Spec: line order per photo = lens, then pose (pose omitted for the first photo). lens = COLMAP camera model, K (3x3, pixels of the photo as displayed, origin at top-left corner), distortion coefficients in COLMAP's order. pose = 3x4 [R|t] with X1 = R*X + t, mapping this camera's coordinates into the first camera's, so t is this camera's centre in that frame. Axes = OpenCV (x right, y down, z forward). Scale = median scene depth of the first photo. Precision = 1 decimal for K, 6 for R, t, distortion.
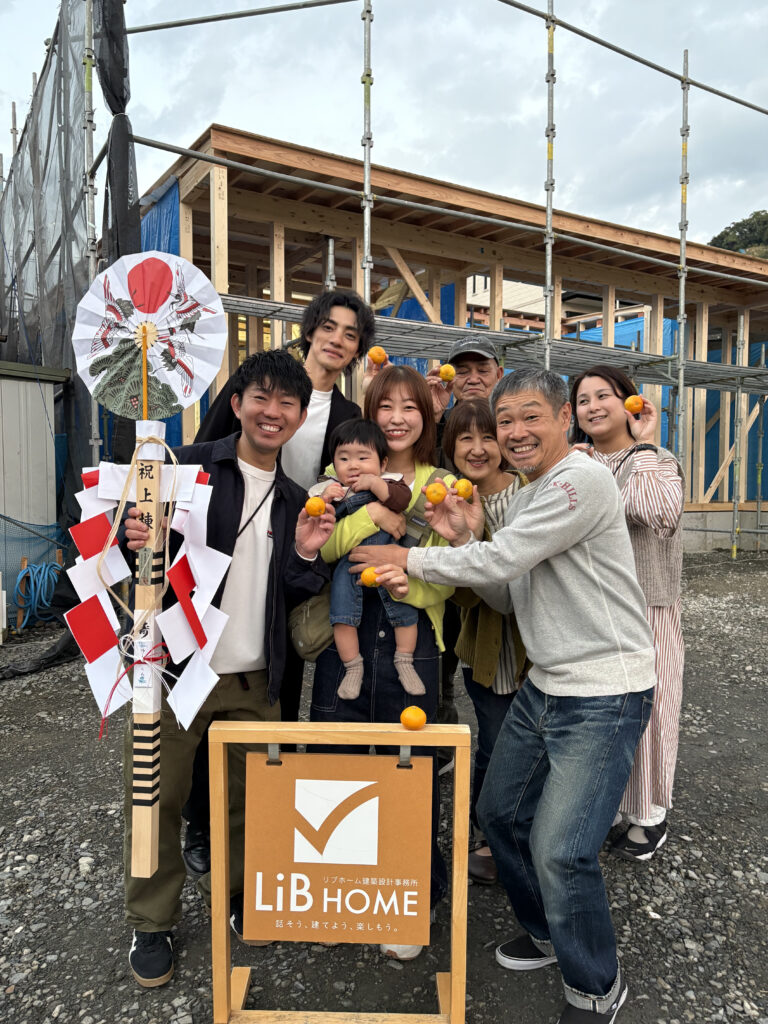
lens RADIAL K [[751.6, 0, 384.0], [0, 751.6, 512.0], [0, 0, 1]] dist [0.051348, -0.052225]
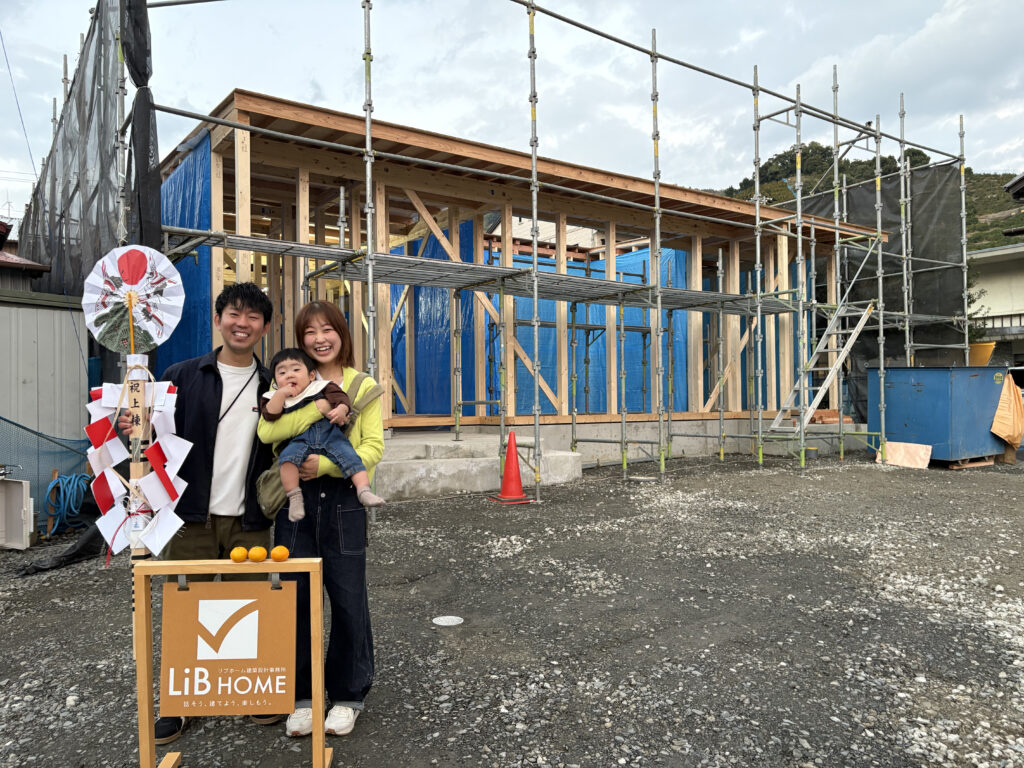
lens RADIAL K [[737.5, 0, 512.0], [0, 737.5, 384.0], [0, 0, 1]] dist [0.042784, -0.049974]
pose [[0.997034, -0.013101, 0.075842, 0.138987], [0.017580, 0.998121, -0.058702, 0.014169], [-0.074930, 0.059861, 0.995390, -0.174409]]
